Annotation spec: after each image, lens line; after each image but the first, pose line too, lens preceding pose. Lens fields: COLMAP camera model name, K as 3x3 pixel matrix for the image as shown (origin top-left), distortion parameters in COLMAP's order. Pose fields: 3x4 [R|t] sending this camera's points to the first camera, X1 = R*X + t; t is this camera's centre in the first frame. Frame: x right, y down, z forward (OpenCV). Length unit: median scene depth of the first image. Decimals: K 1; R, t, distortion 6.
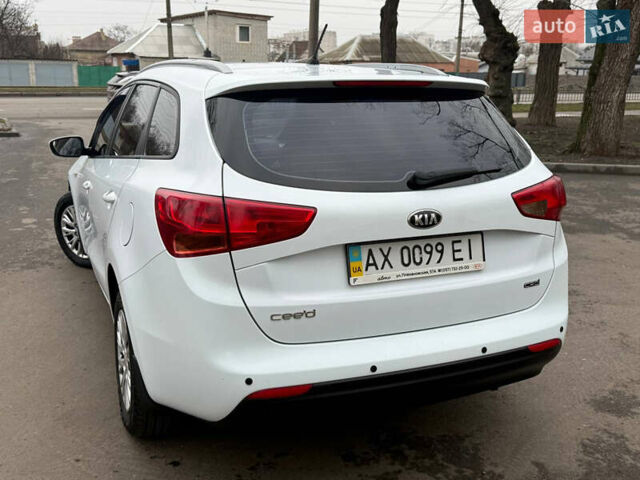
lens RADIAL K [[663.5, 0, 320.0], [0, 663.5, 240.0], [0, 0, 1]] dist [0.161177, -0.319914]
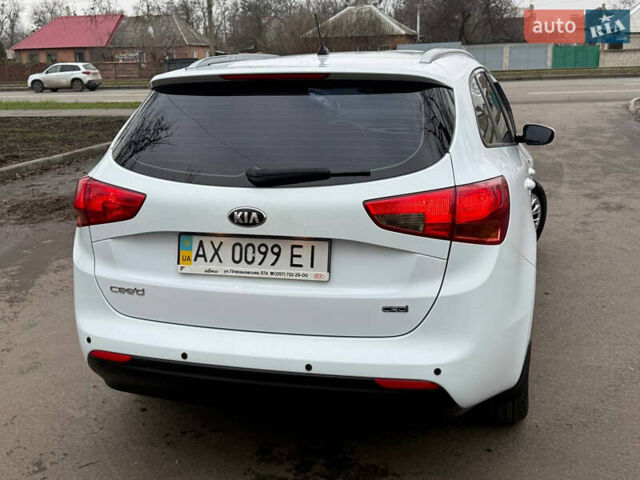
lens RADIAL K [[719.2, 0, 337.1], [0, 719.2, 242.0], [0, 0, 1]] dist [0.134051, -0.239204]
pose [[0.785562, 0.125645, -0.605892, 0.868075], [-0.118904, 0.991571, 0.051459, -0.062731], [0.607251, 0.031619, 0.793881, 0.236231]]
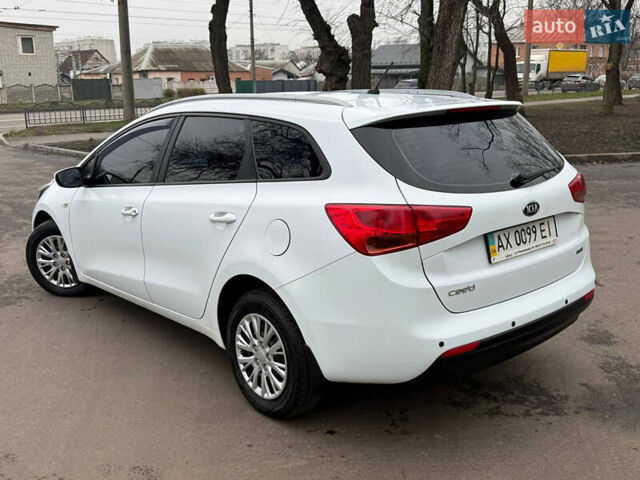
lens RADIAL K [[663.5, 0, 320.0], [0, 663.5, 240.0], [0, 0, 1]] dist [0.161177, -0.319914]
pose [[0.951725, -0.102365, 0.289381, -0.620419], [0.105329, 0.994423, 0.005354, -0.019767], [-0.288315, 0.025384, 0.957199, -0.165656]]
